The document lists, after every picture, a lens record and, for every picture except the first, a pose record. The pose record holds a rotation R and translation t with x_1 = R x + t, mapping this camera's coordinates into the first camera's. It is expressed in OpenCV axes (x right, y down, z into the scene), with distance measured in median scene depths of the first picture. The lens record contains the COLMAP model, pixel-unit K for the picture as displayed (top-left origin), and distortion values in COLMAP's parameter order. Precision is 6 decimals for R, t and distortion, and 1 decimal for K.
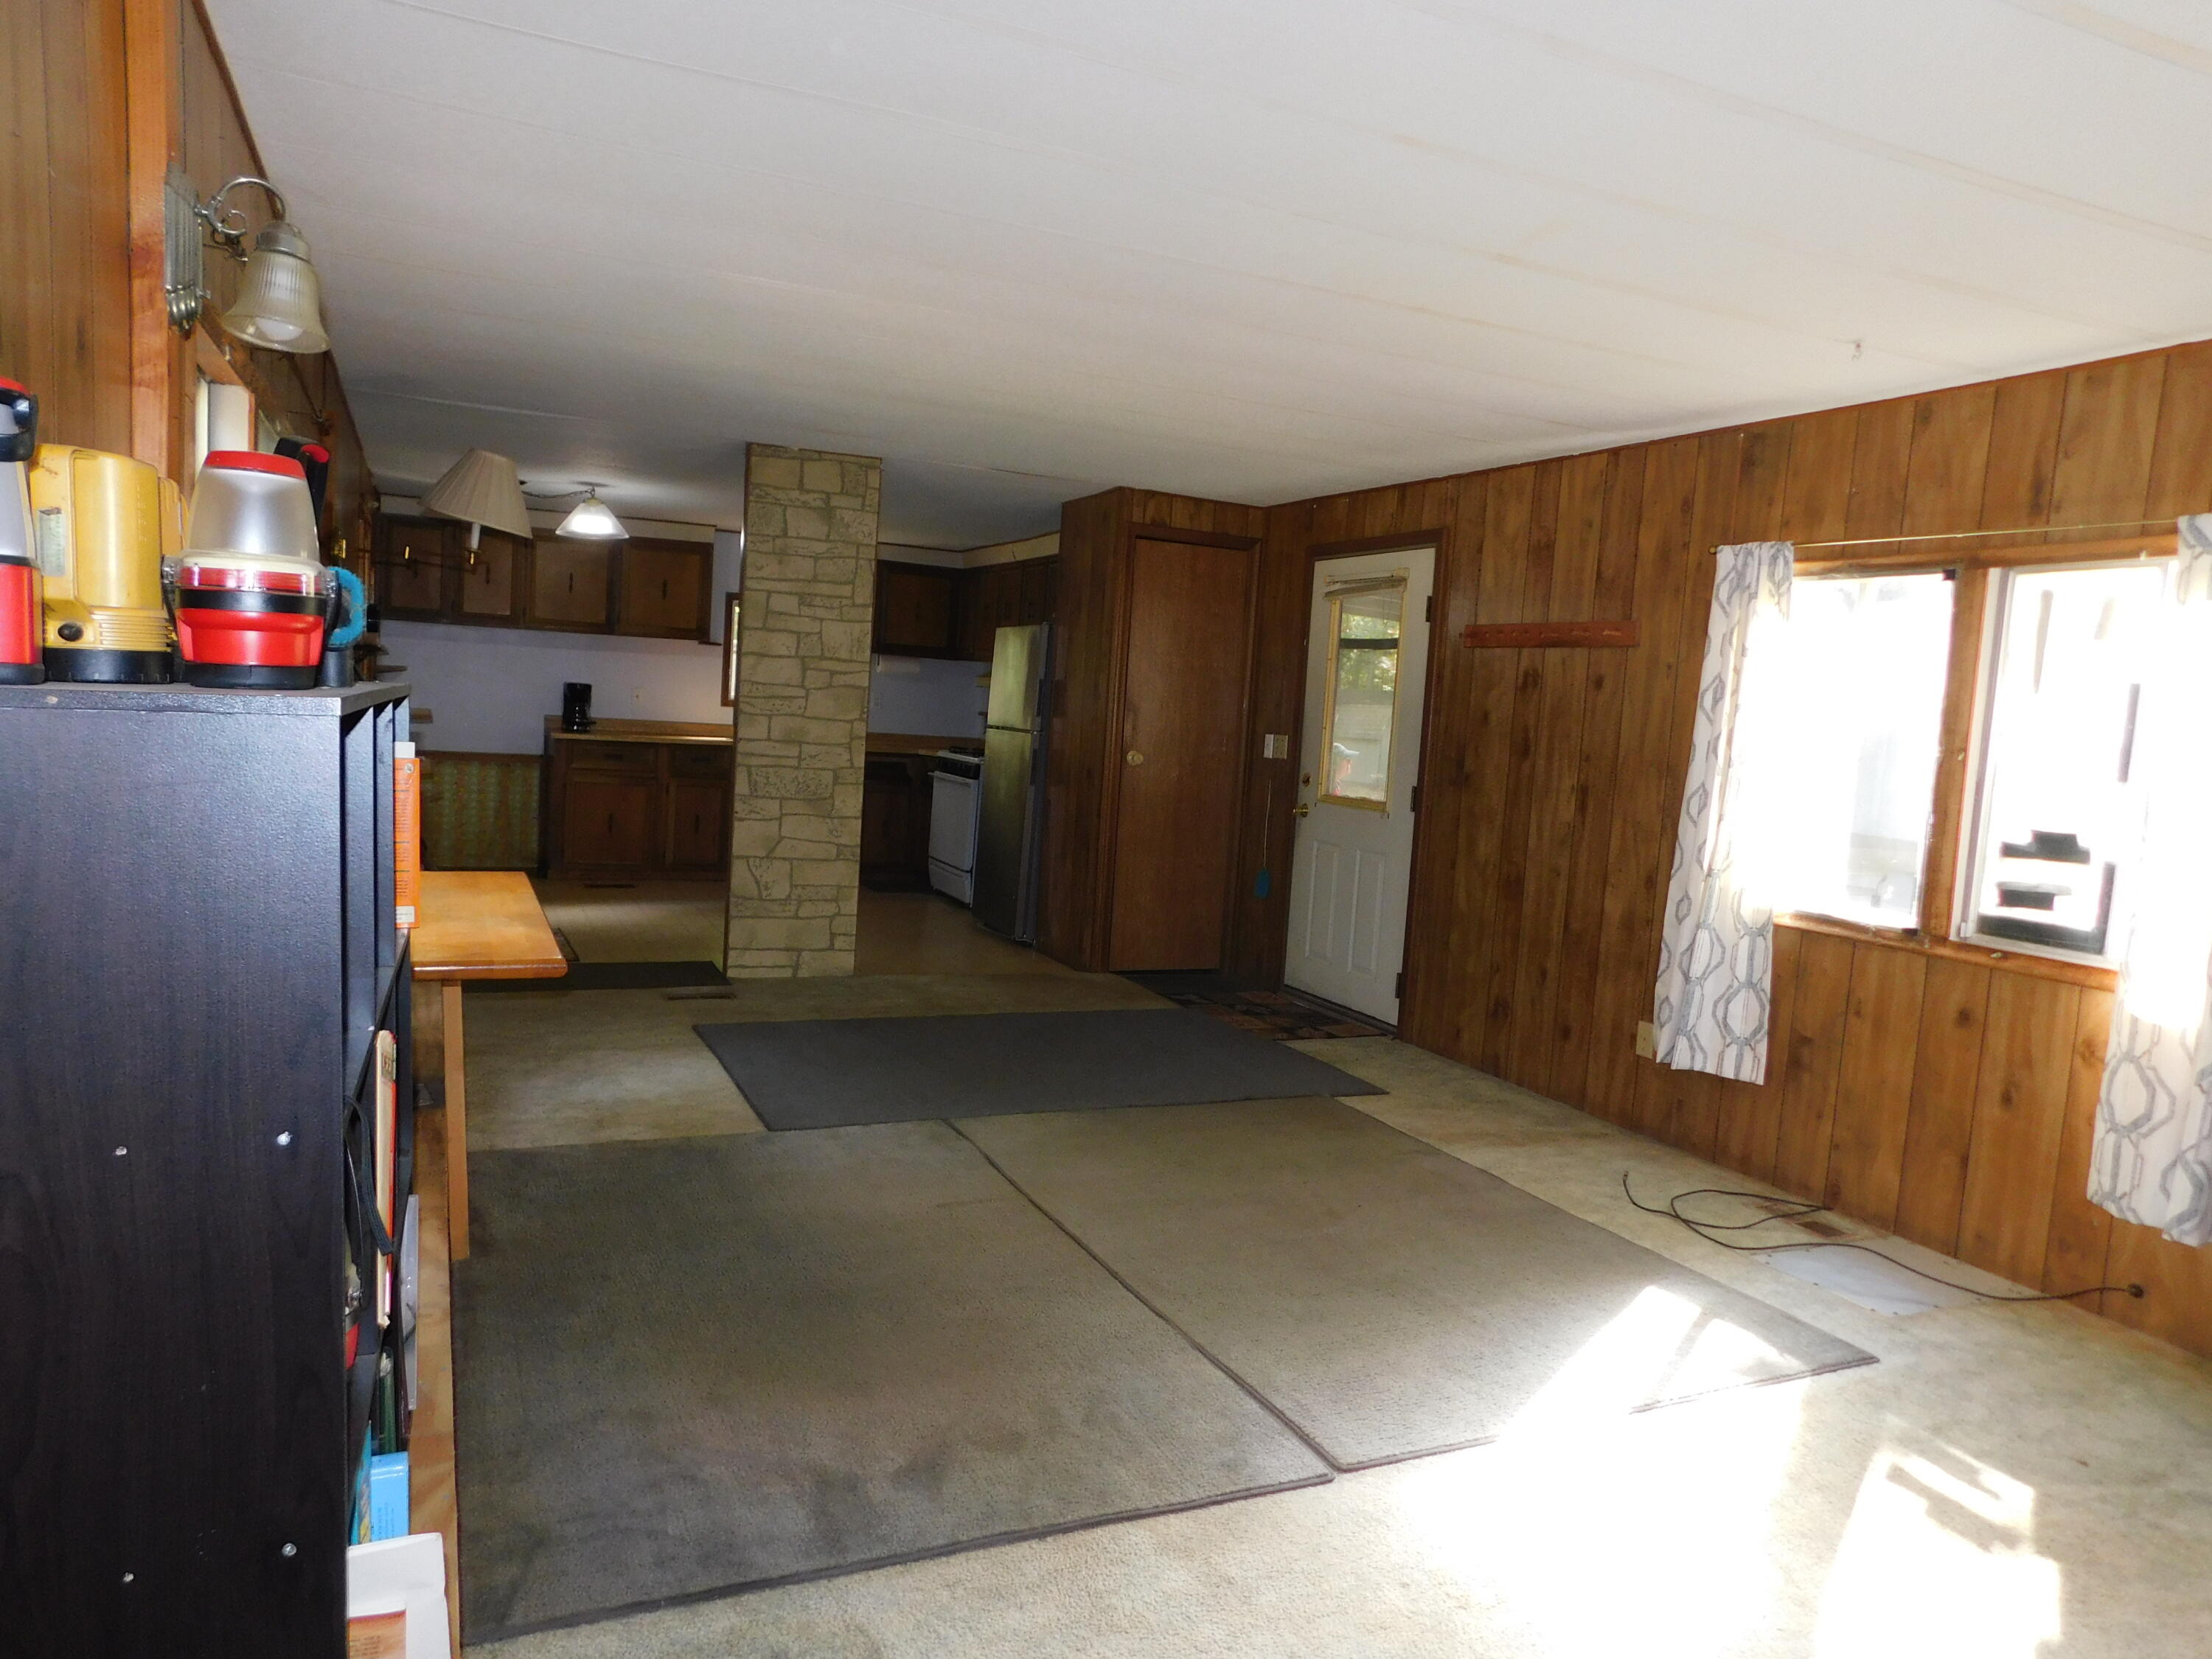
lens RADIAL K [[1484.6, 0, 1106.0], [0, 1484.6, 829.5], [0, 0, 1]] dist [0.000342, 0.003842]
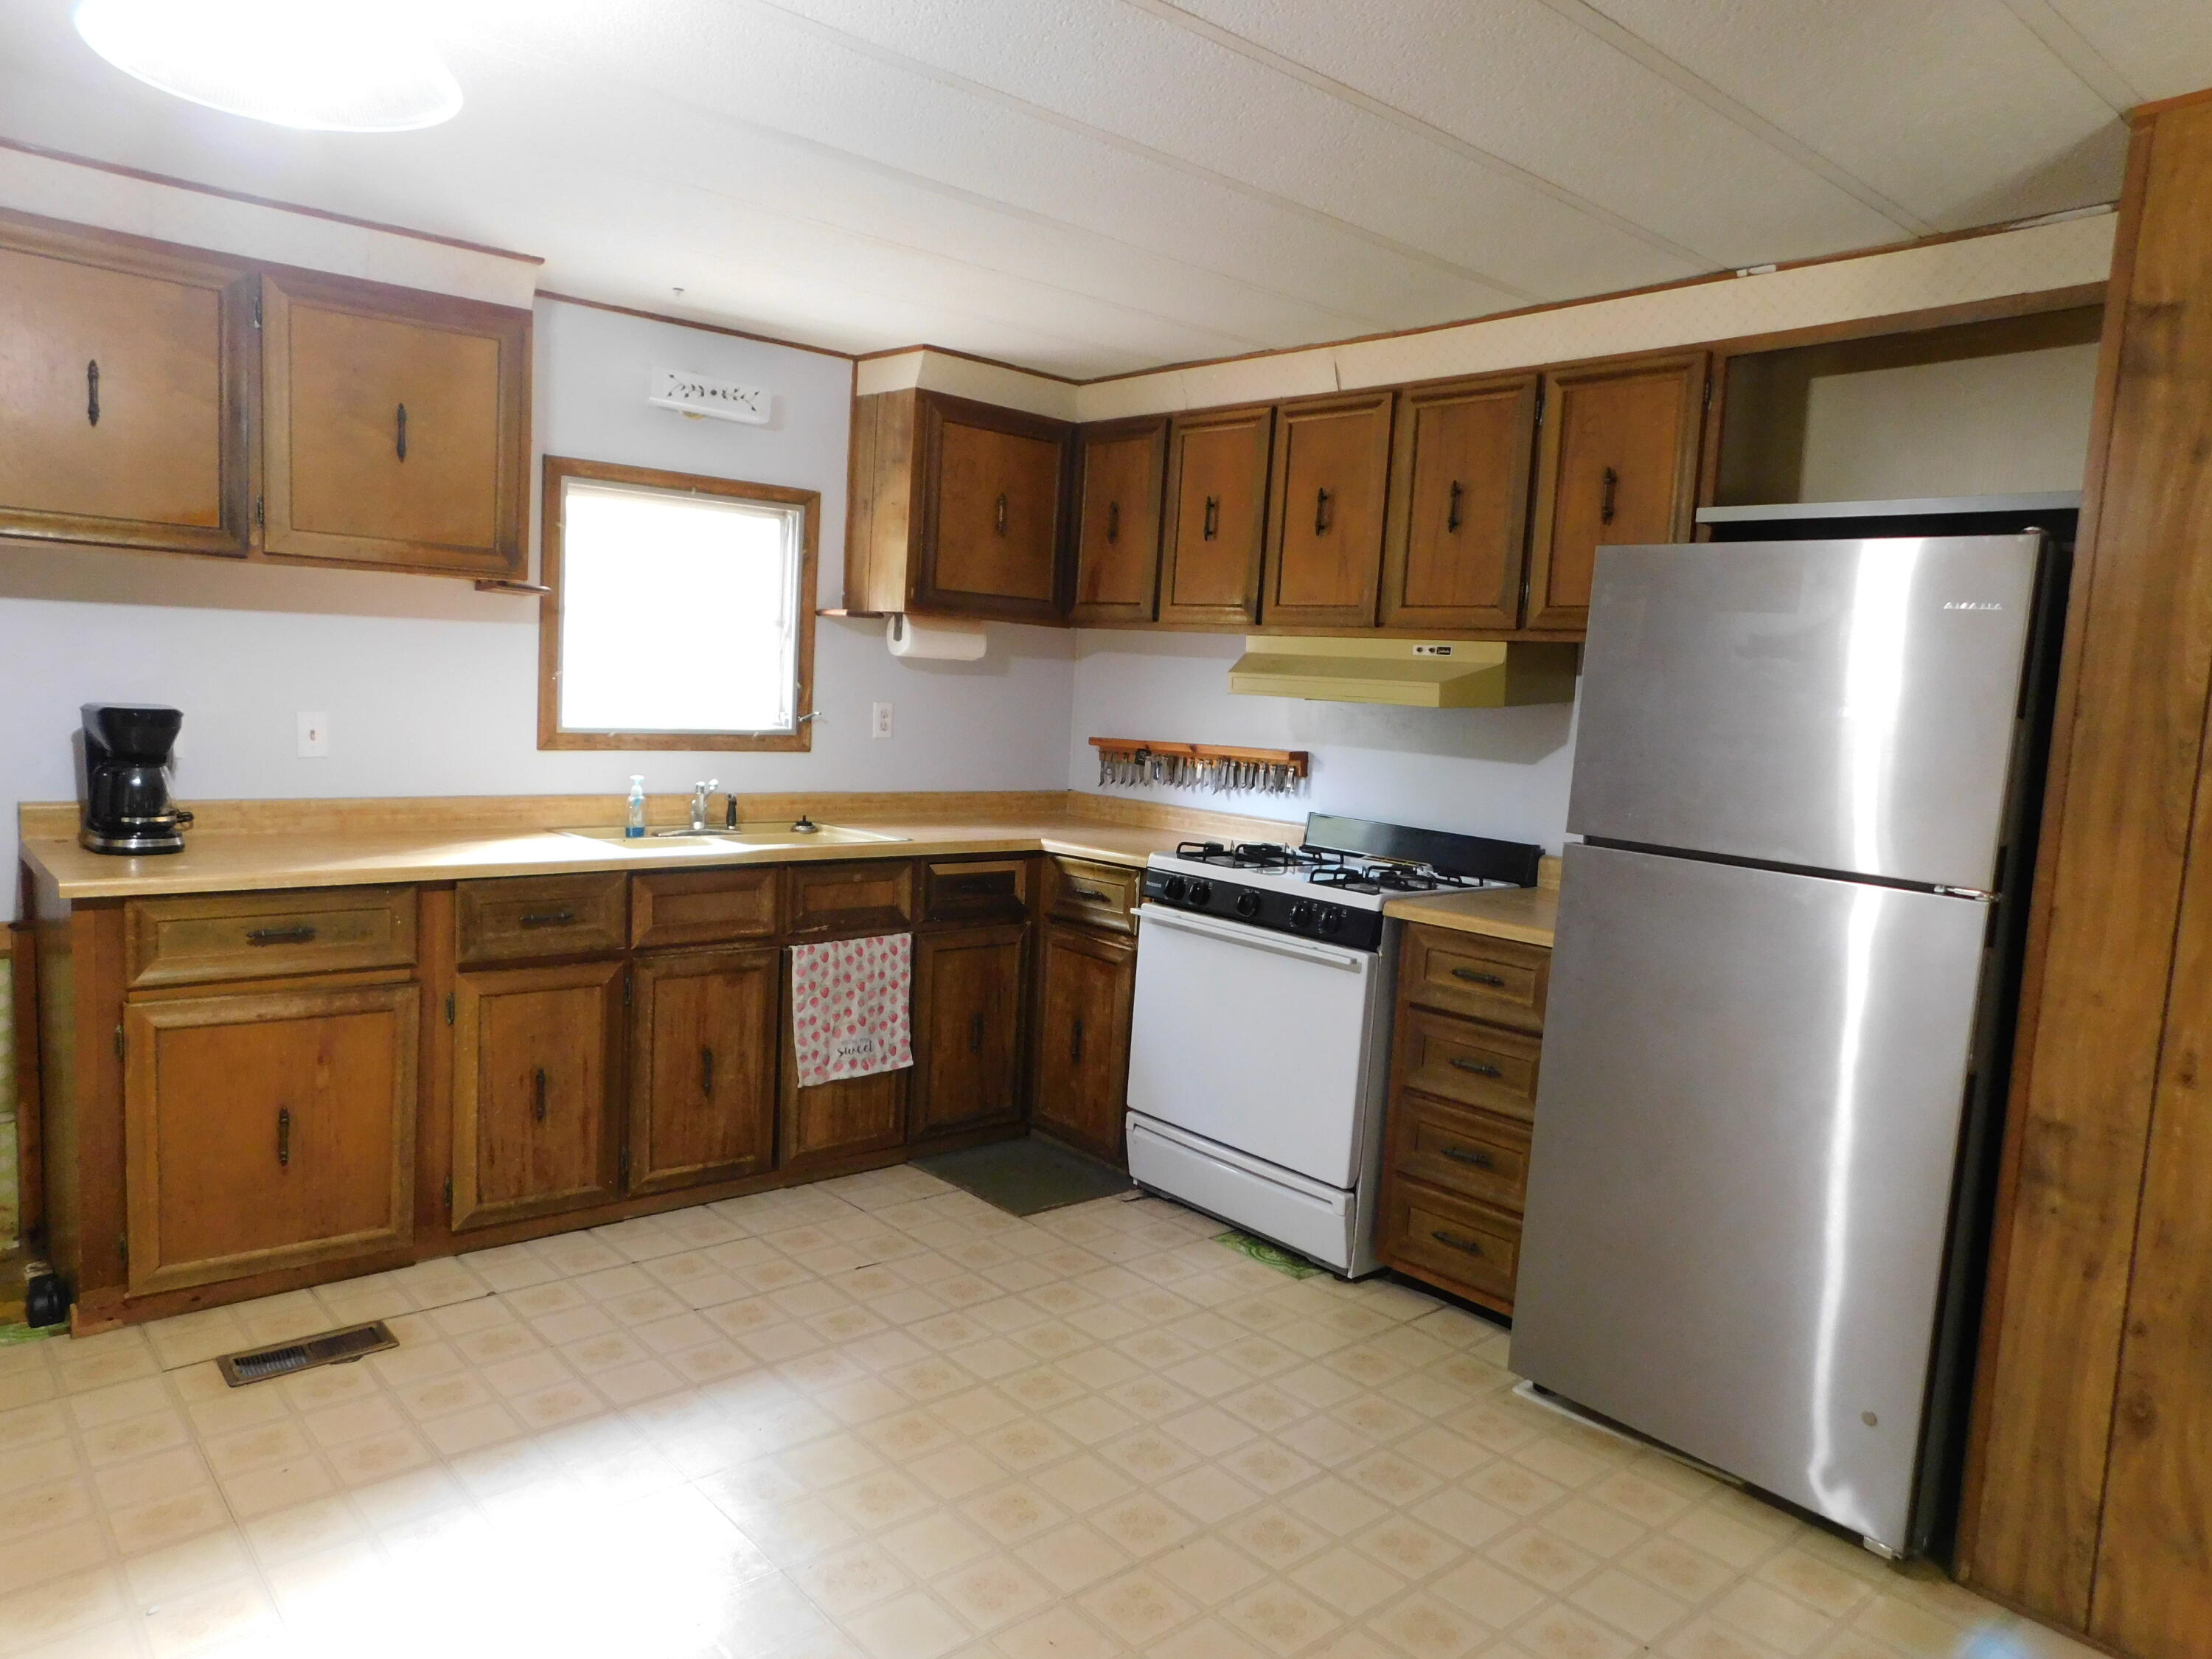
lens RADIAL K [[1484.6, 0, 1106.0], [0, 1484.6, 829.5], [0, 0, 1]] dist [0.000342, 0.003842]
pose [[0.953200, -0.041268, 0.299510, -0.246496], [0.032375, 0.998877, 0.034595, -0.074544], [-0.300601, -0.023279, 0.953466, 0.612835]]
